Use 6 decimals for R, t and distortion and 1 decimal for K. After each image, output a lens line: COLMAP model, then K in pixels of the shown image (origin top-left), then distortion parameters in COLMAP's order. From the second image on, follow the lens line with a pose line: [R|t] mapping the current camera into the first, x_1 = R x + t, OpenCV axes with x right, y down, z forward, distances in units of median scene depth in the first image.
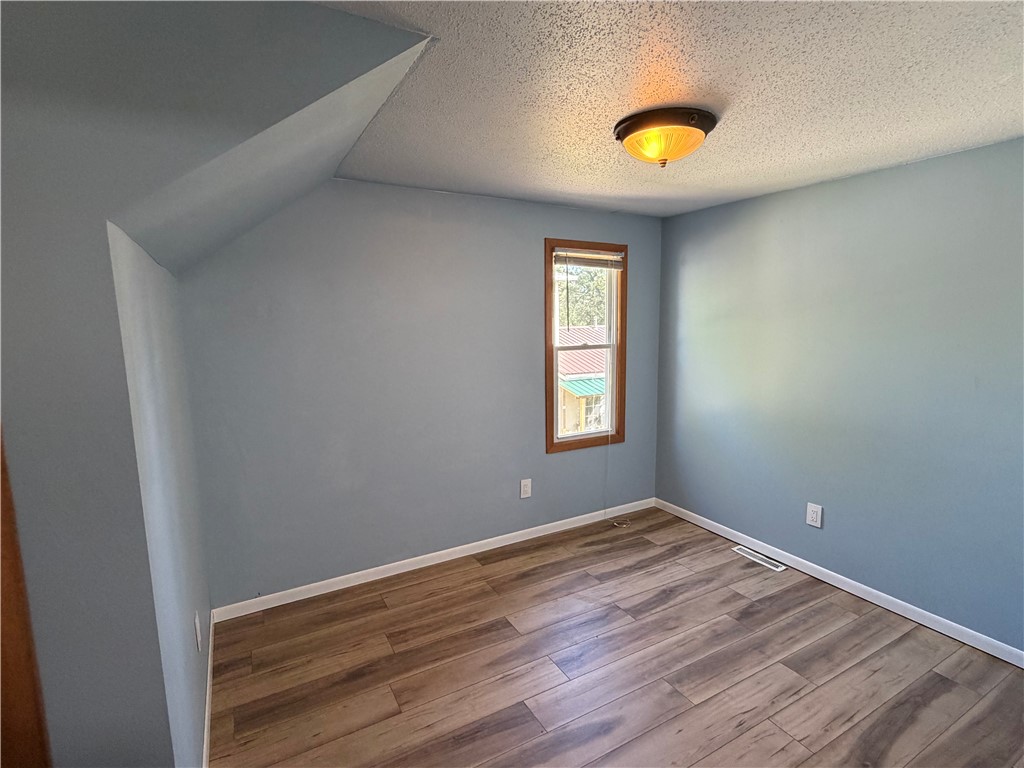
lens RADIAL K [[503.4, 0, 509.8], [0, 503.4, 384.8], [0, 0, 1]] dist [-0.000206, -0.000163]
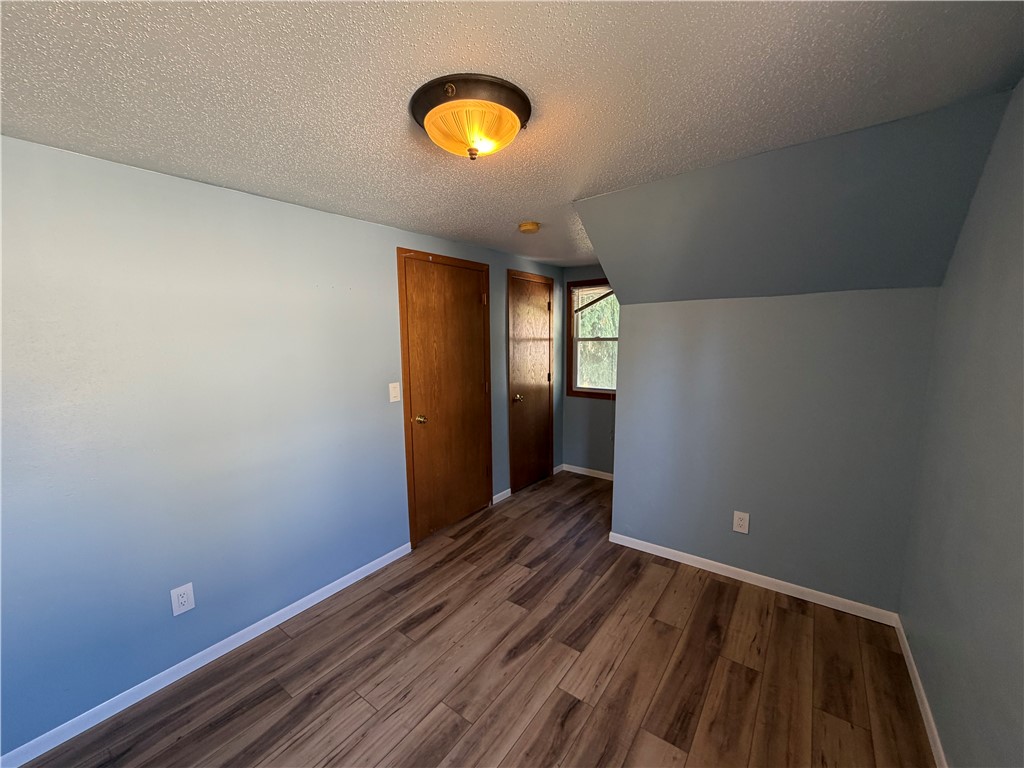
lens RADIAL K [[412.0, 0, 512.6], [0, 412.0, 384.3], [0, 0, 1]] dist [0.001403, 0.000008]
pose [[-0.910836, 0.075056, -0.405886, 0.490153], [-0.027213, 0.970270, 0.240490, -0.212550], [0.411870, 0.230092, -0.881715, 1.532845]]
